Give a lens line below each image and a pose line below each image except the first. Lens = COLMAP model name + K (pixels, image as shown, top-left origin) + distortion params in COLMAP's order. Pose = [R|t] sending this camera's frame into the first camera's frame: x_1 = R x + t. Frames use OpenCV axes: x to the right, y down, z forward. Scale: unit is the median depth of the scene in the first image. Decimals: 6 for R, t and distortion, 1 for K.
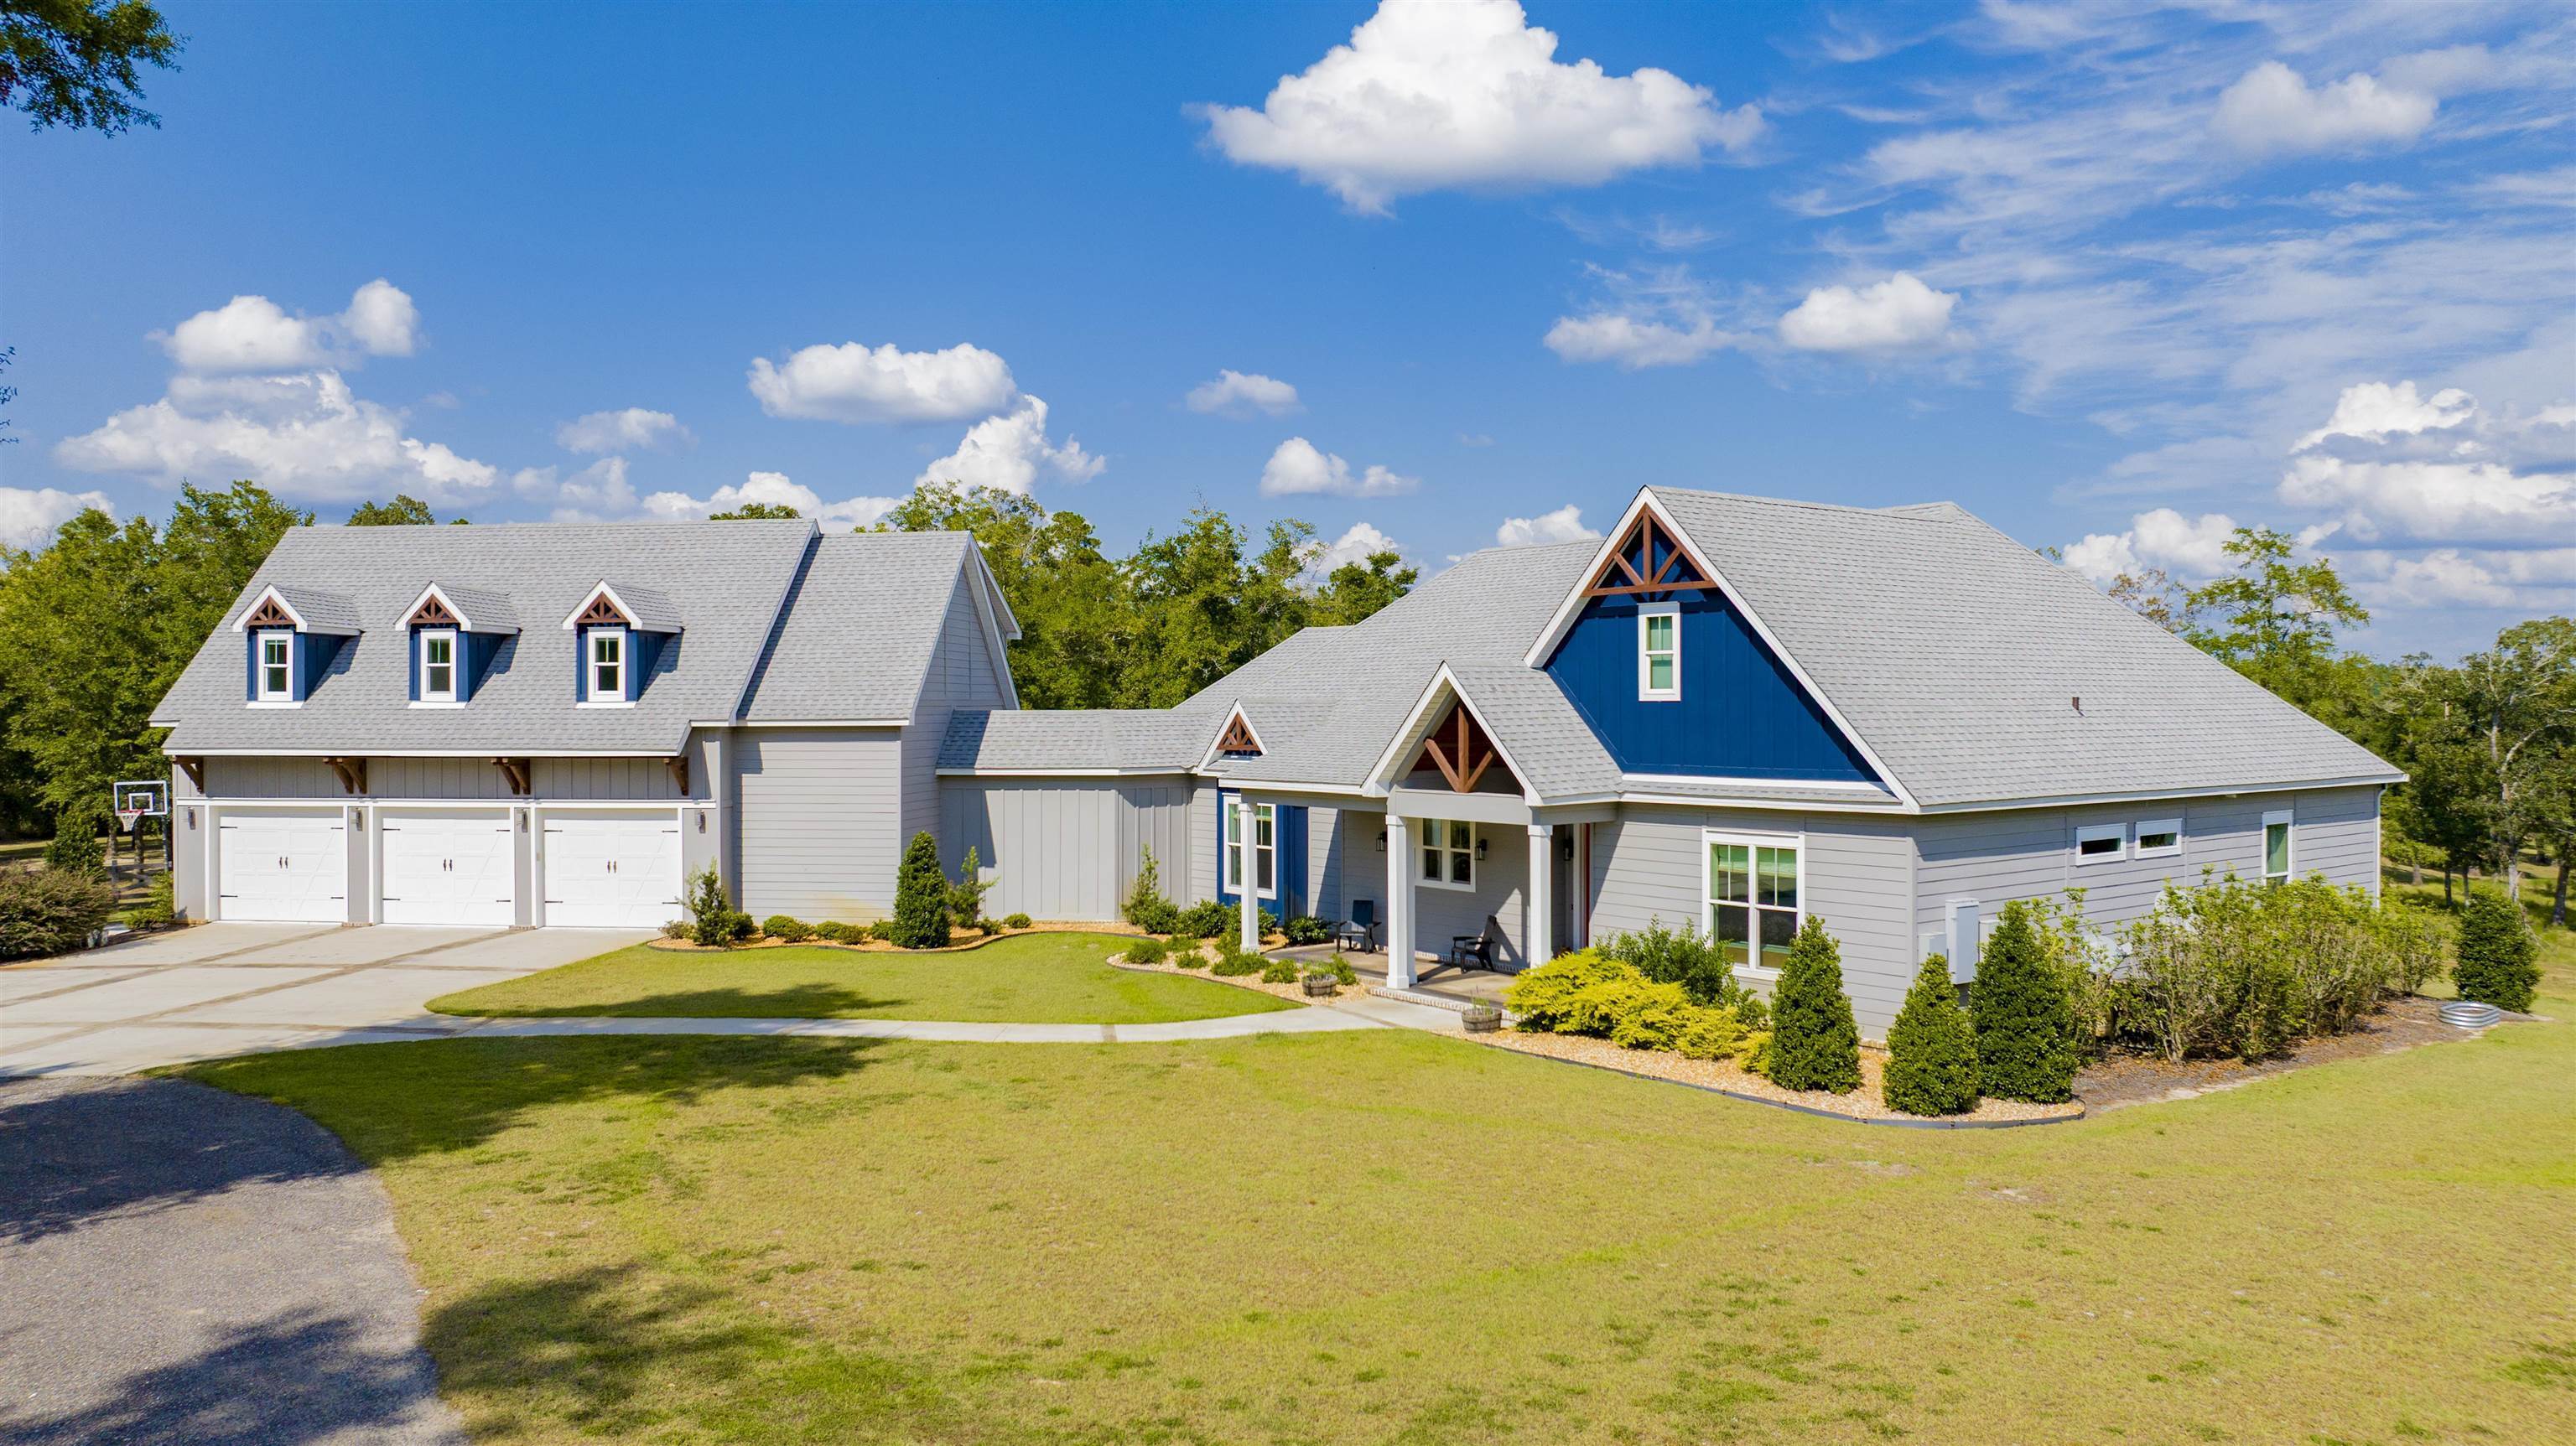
lens RADIAL K [[1815.2, 0, 1307.5], [0, 1815.2, 733.5], [0, 0, 1]] dist [-0.021113, -0.001296]
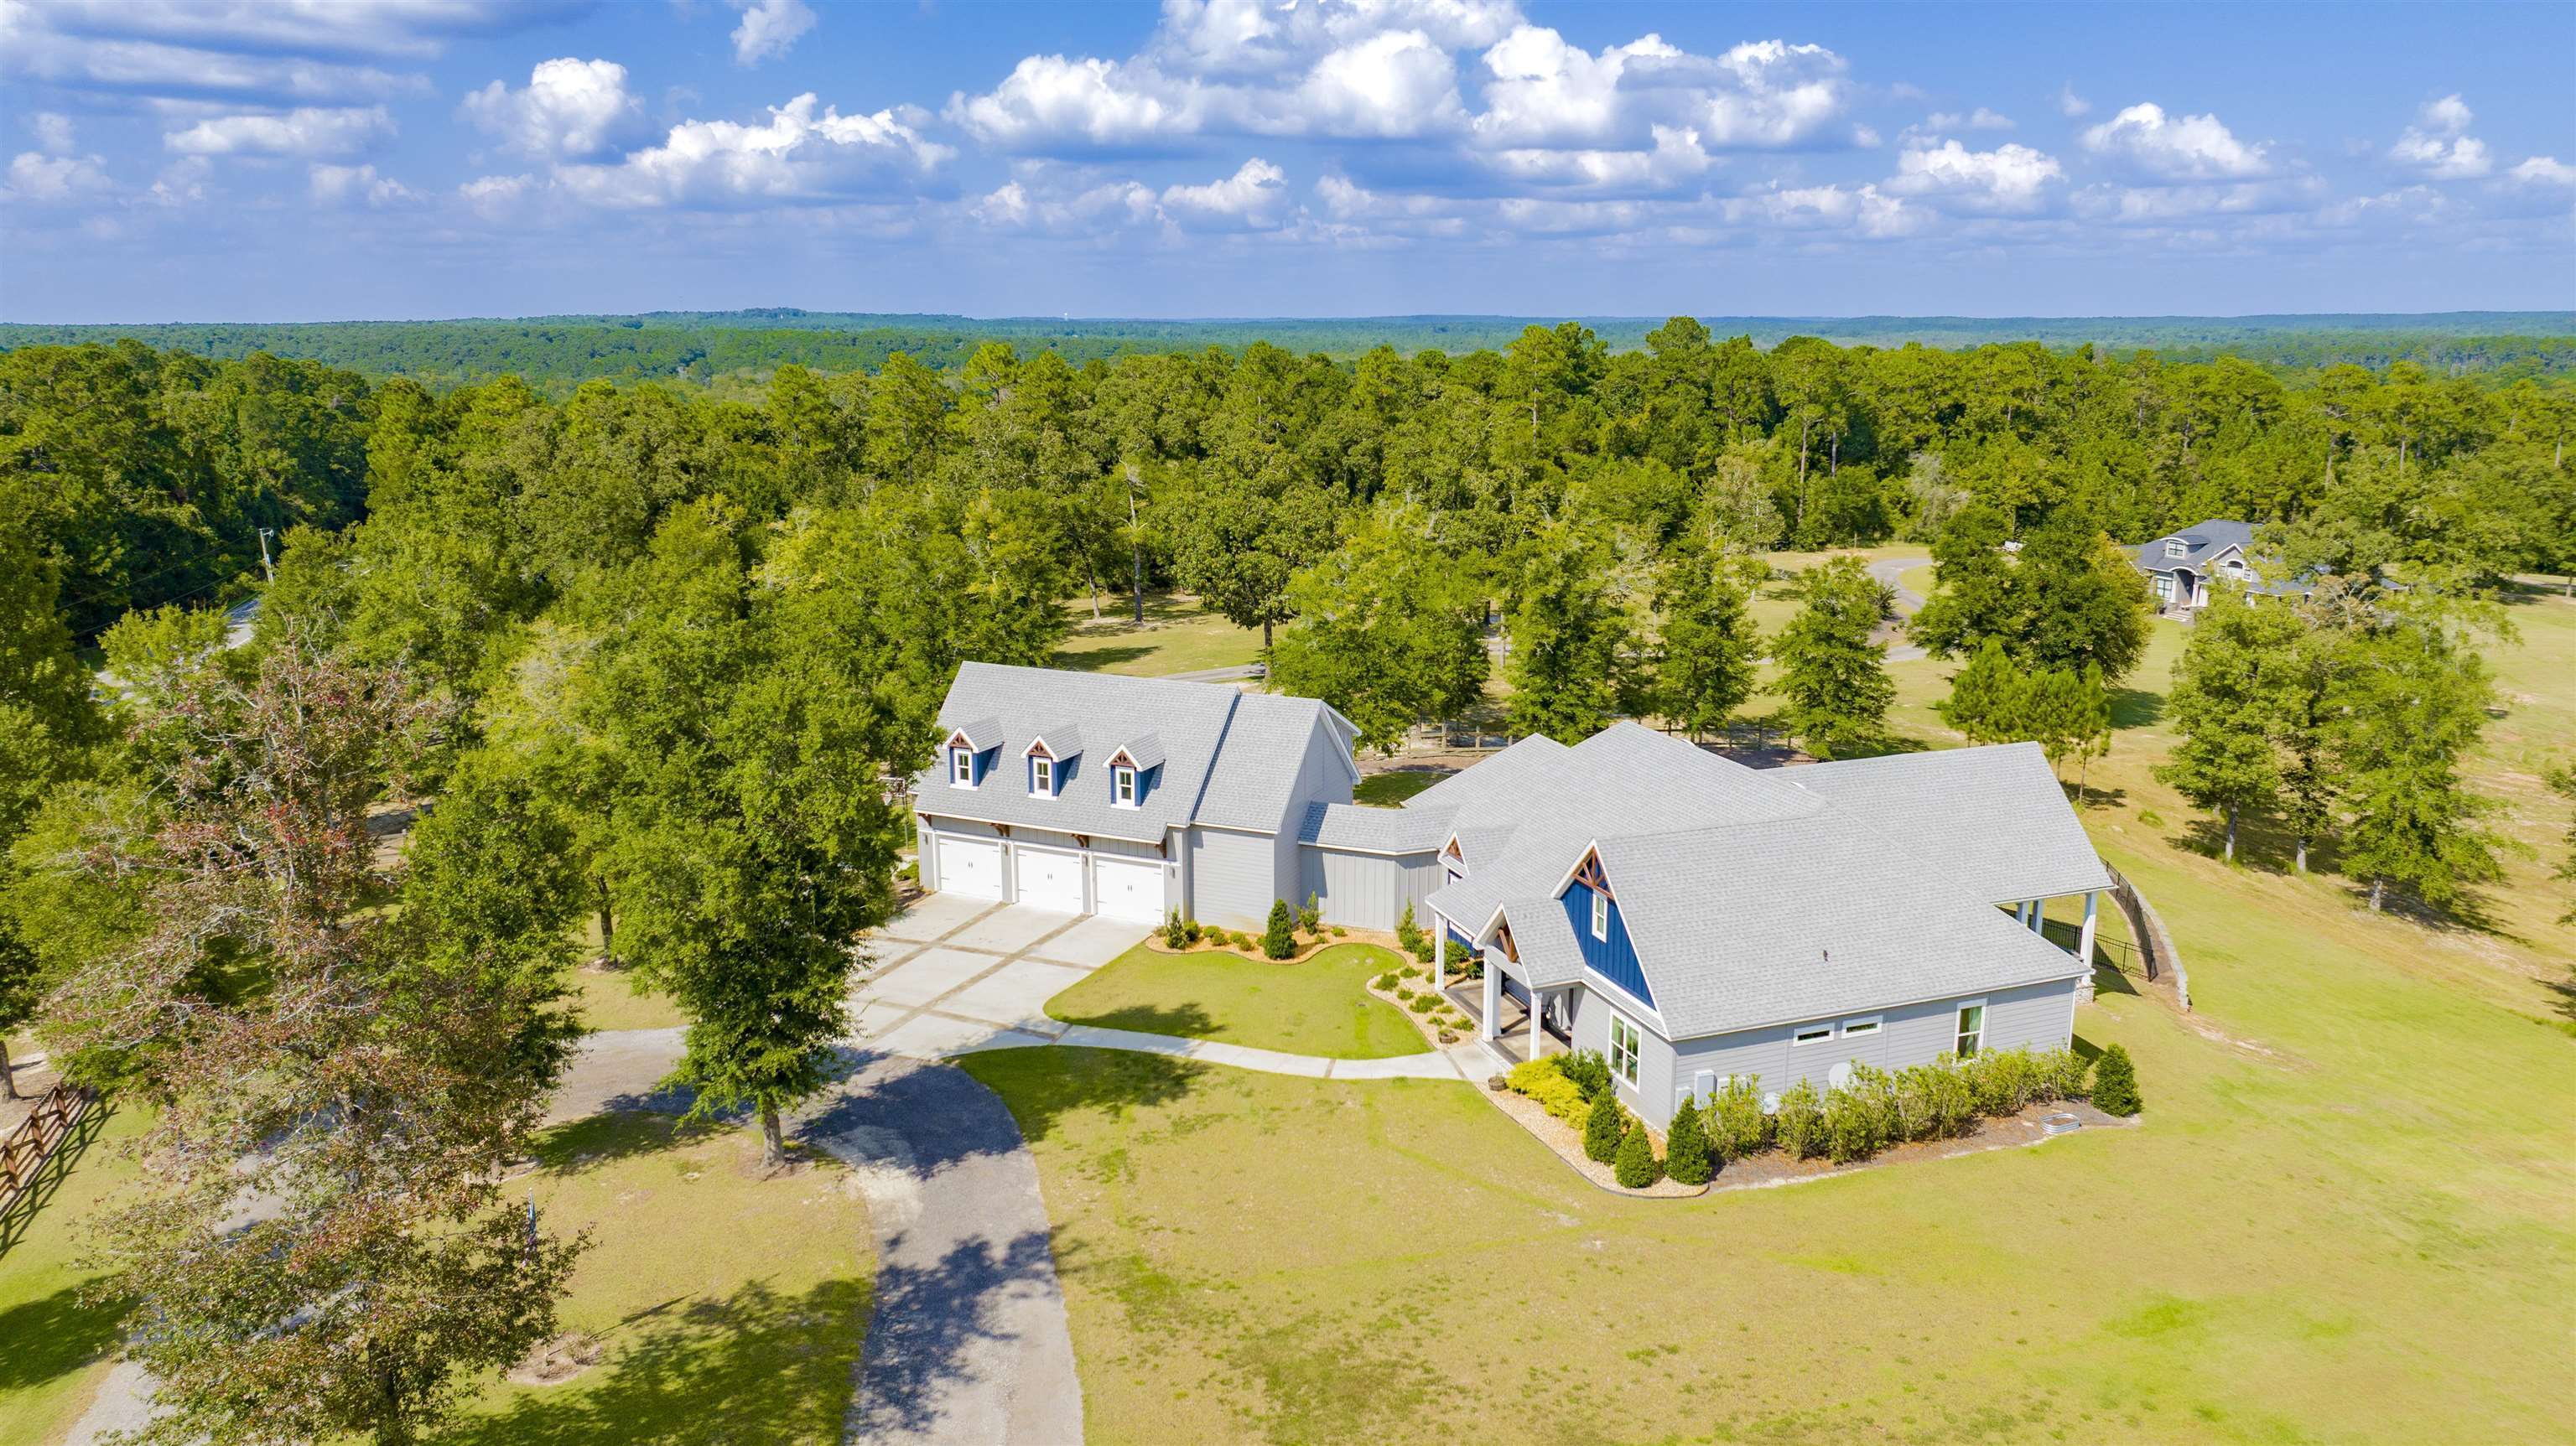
lens RADIAL K [[1828.2, 0, 1288.0], [0, 1828.2, 723.0], [0, 0, 1]] dist [-0.010754, 0.005499]
pose [[0.952084, 0.065582, -0.298724, 0.412761], [-0.001797, 0.977922, 0.208964, -0.611594], [0.305833, -0.198415, 0.931181, -0.861258]]
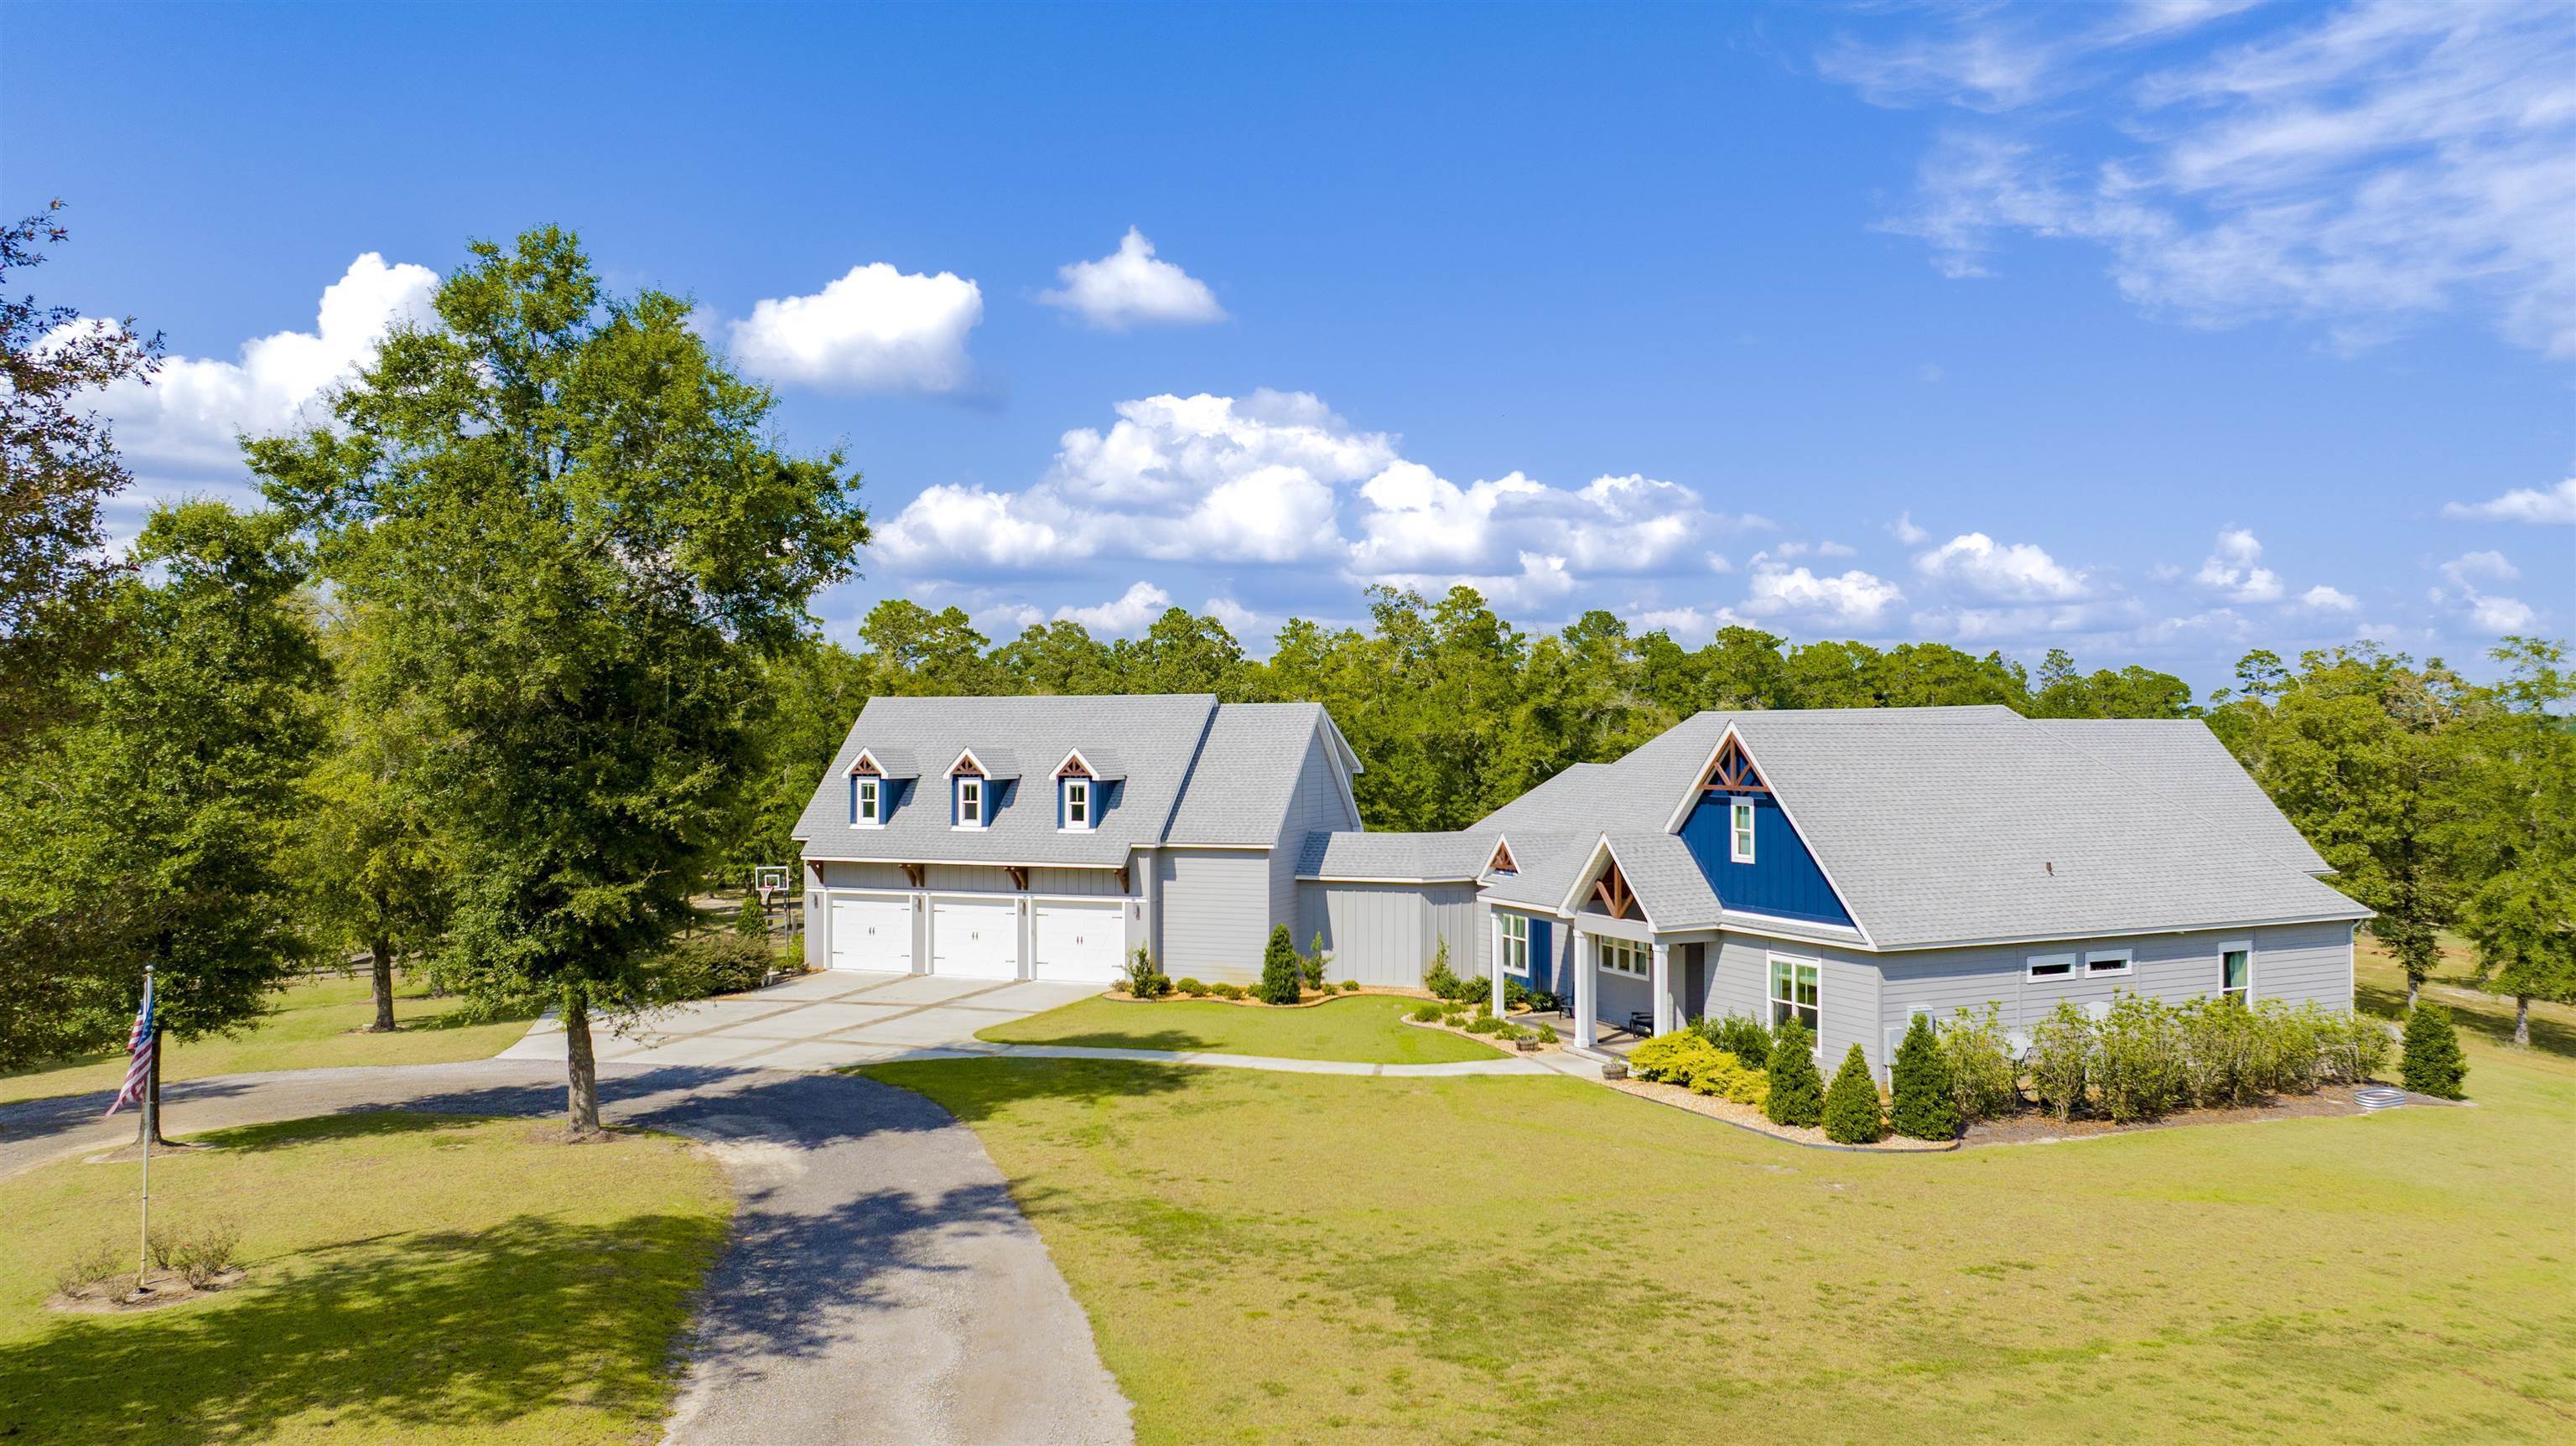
lens RADIAL K [[1827.8, 0, 1300.0], [0, 1827.8, 715.7], [0, 0, 1]] dist [-0.019397, -0.002344]
pose [[0.971389, -0.002373, -0.237482, 0.177975], [-0.002960, 0.999751, -0.022099, -0.095022], [0.237476, 0.022169, 0.971140, -0.501765]]
